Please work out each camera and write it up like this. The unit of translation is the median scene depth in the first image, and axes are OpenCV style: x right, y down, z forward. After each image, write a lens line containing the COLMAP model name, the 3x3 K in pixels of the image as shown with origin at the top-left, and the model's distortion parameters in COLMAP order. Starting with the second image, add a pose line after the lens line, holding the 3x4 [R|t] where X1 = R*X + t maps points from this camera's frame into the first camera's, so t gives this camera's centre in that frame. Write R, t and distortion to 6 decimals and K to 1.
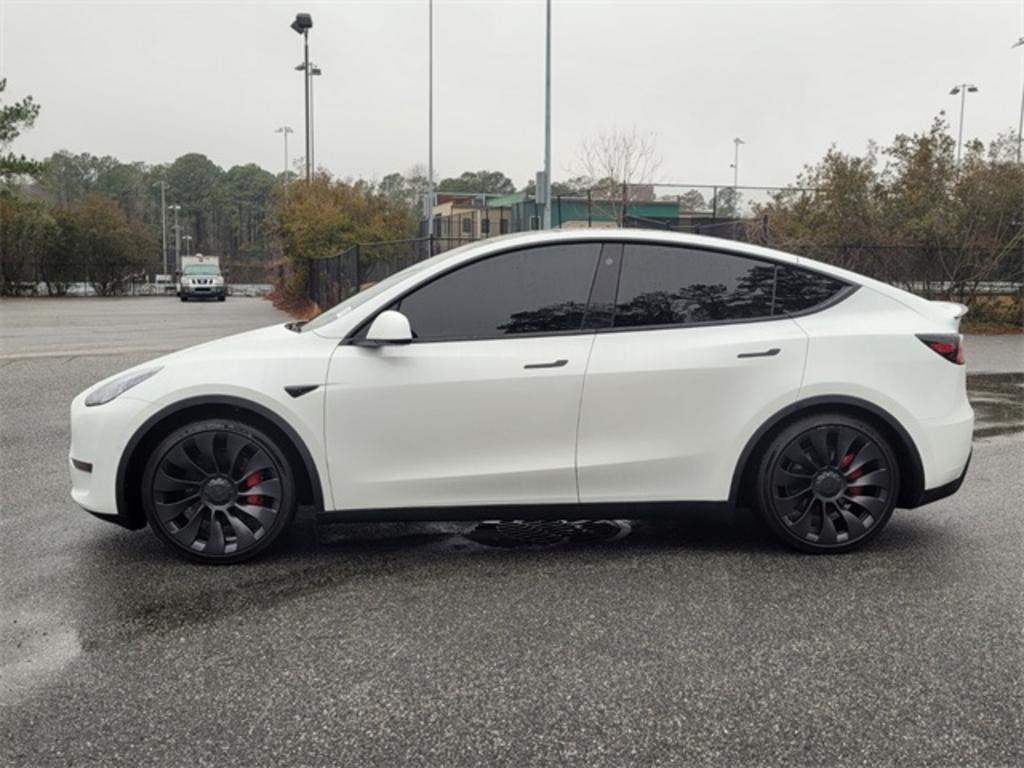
lens RADIAL K [[1047.9, 0, 519.4], [0, 1047.9, 380.3], [0, 0, 1]] dist [0.053797, -0.022308]
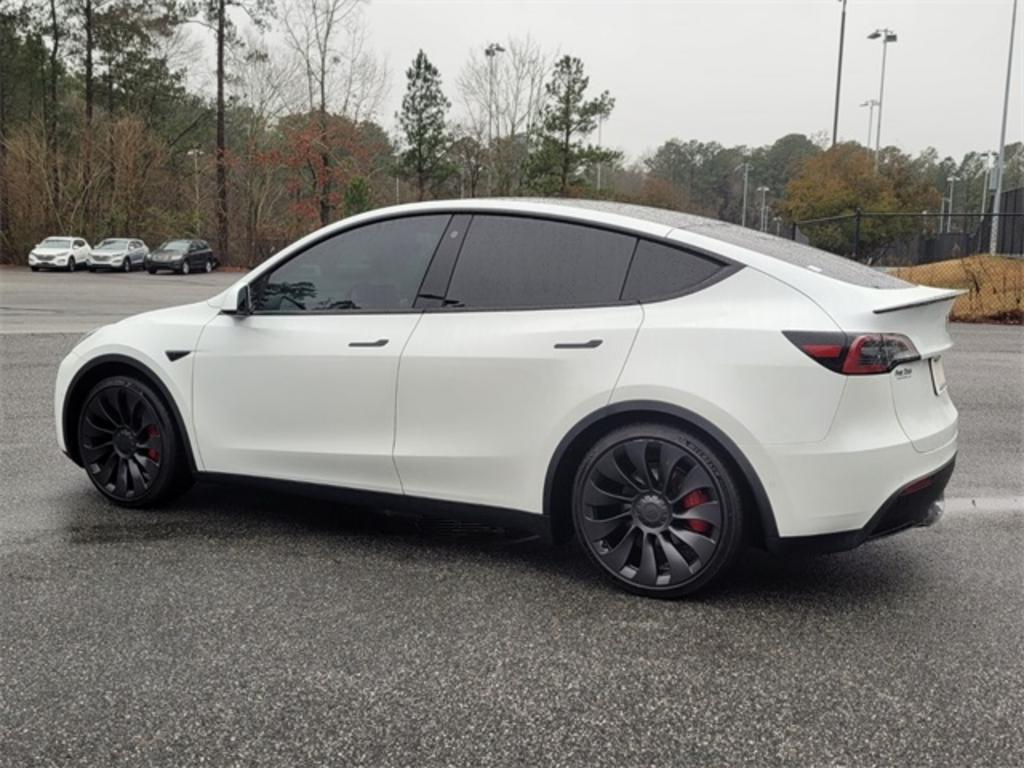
lens RADIAL K [[1047.9, 0, 519.4], [0, 1047.9, 380.3], [0, 0, 1]] dist [0.053797, -0.022308]
pose [[0.847598, 0.072196, -0.525705, 0.610871], [-0.062473, 0.997388, 0.036247, -0.023630], [0.526949, 0.002119, 0.849894, 0.257594]]
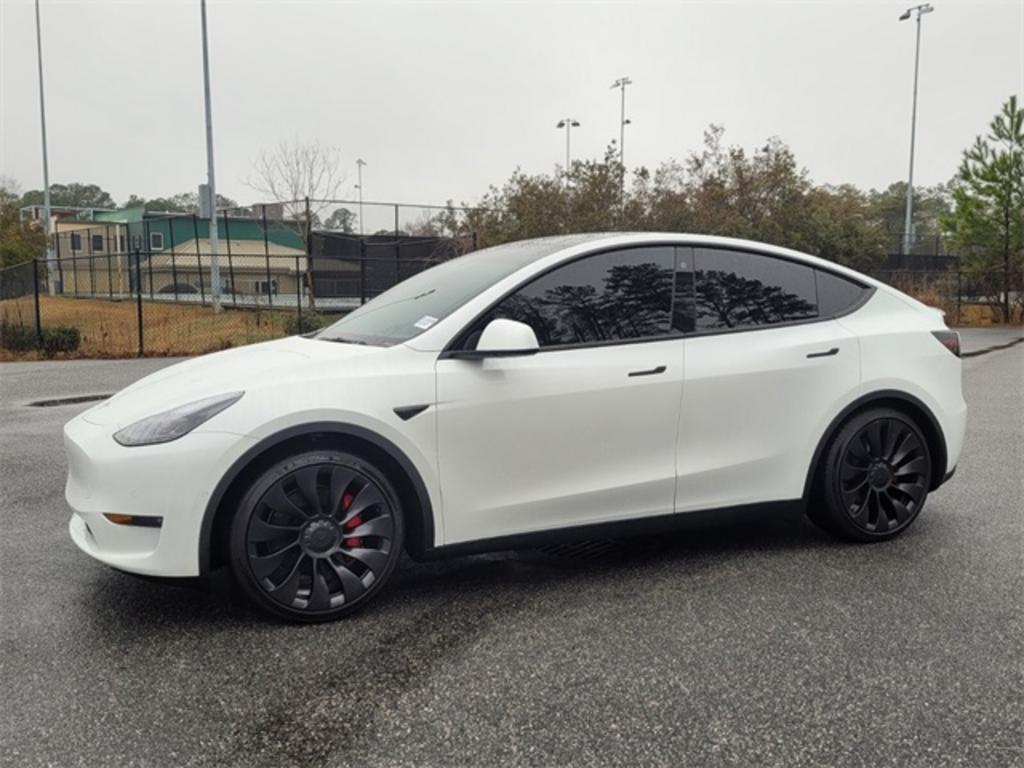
lens RADIAL K [[1047.9, 0, 519.4], [0, 1047.9, 380.3], [0, 0, 1]] dist [0.053797, -0.022308]
pose [[0.930220, -0.041755, 0.364620, -0.415043], [0.048815, 0.998756, -0.010162, -0.002935], [-0.363743, 0.027251, 0.931101, 0.142035]]
